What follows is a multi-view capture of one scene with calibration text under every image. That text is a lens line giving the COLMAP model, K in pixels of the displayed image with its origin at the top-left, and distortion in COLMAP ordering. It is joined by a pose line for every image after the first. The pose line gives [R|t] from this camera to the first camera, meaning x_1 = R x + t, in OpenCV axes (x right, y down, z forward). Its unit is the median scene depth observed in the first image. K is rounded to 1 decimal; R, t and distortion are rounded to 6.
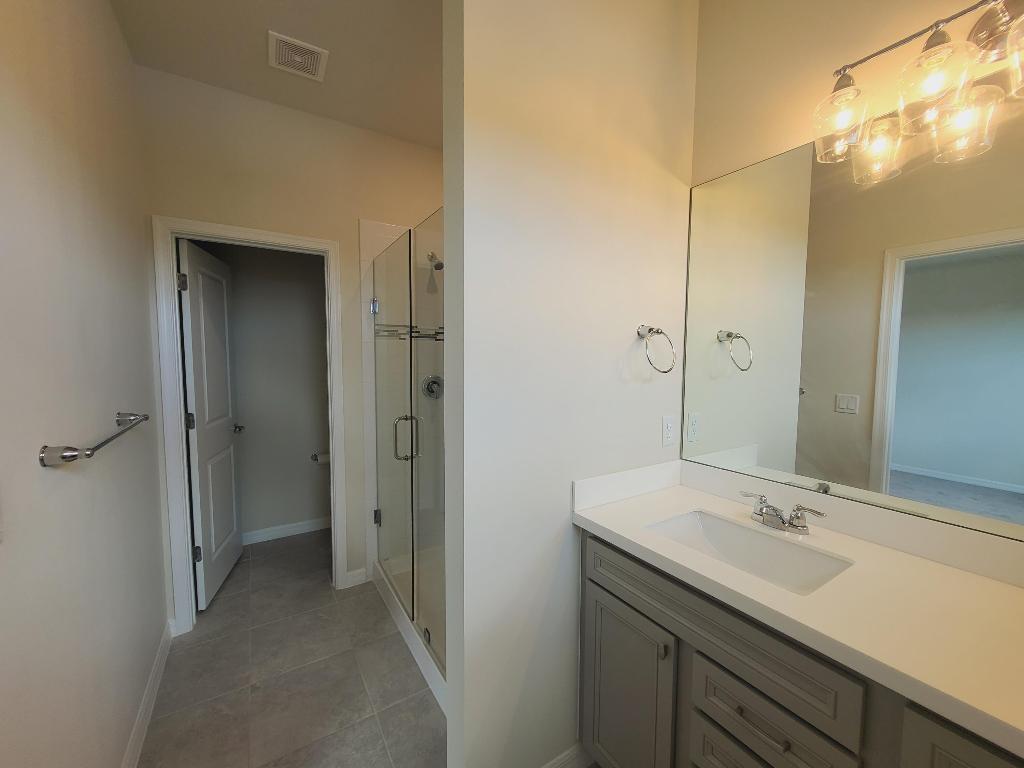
lens RADIAL K [[411.7, 0, 509.1], [0, 411.7, 383.4], [0, 0, 1]] dist [0.000686, -0.001006]
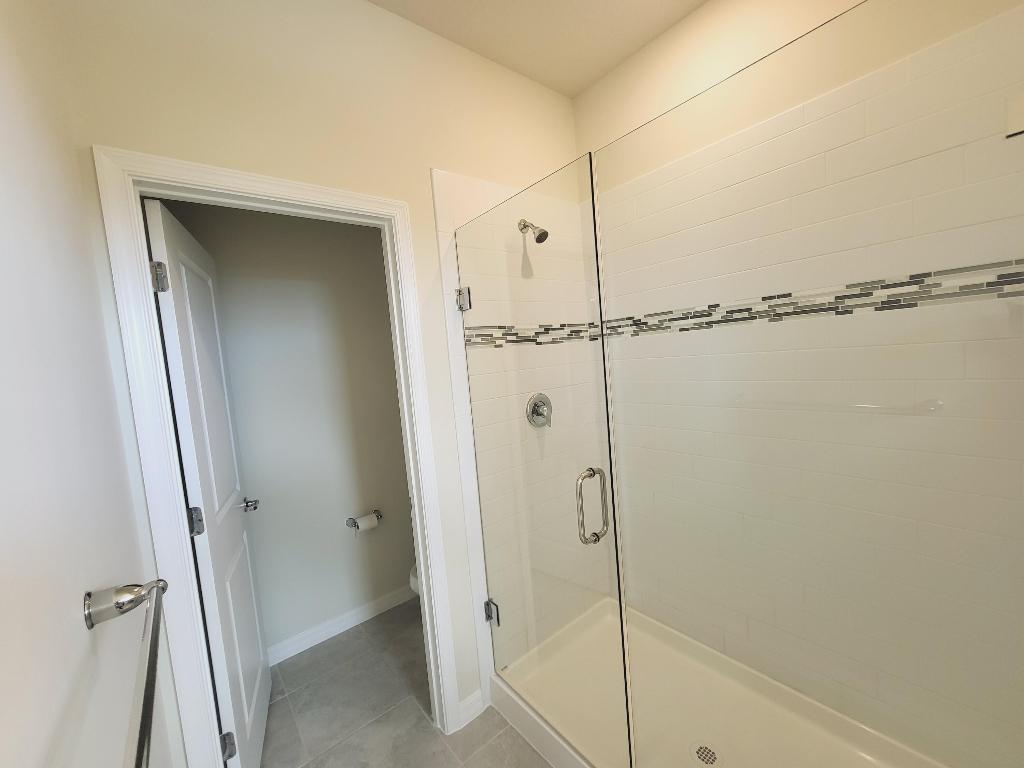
lens RADIAL K [[411.7, 0, 509.1], [0, 411.7, 383.4], [0, 0, 1]] dist [0.000686, -0.001006]
pose [[0.988664, -0.098809, 0.113050, -0.343728], [0.098862, 0.995088, 0.005151, -0.050468], [-0.113003, 0.006084, 0.993576, 0.337717]]
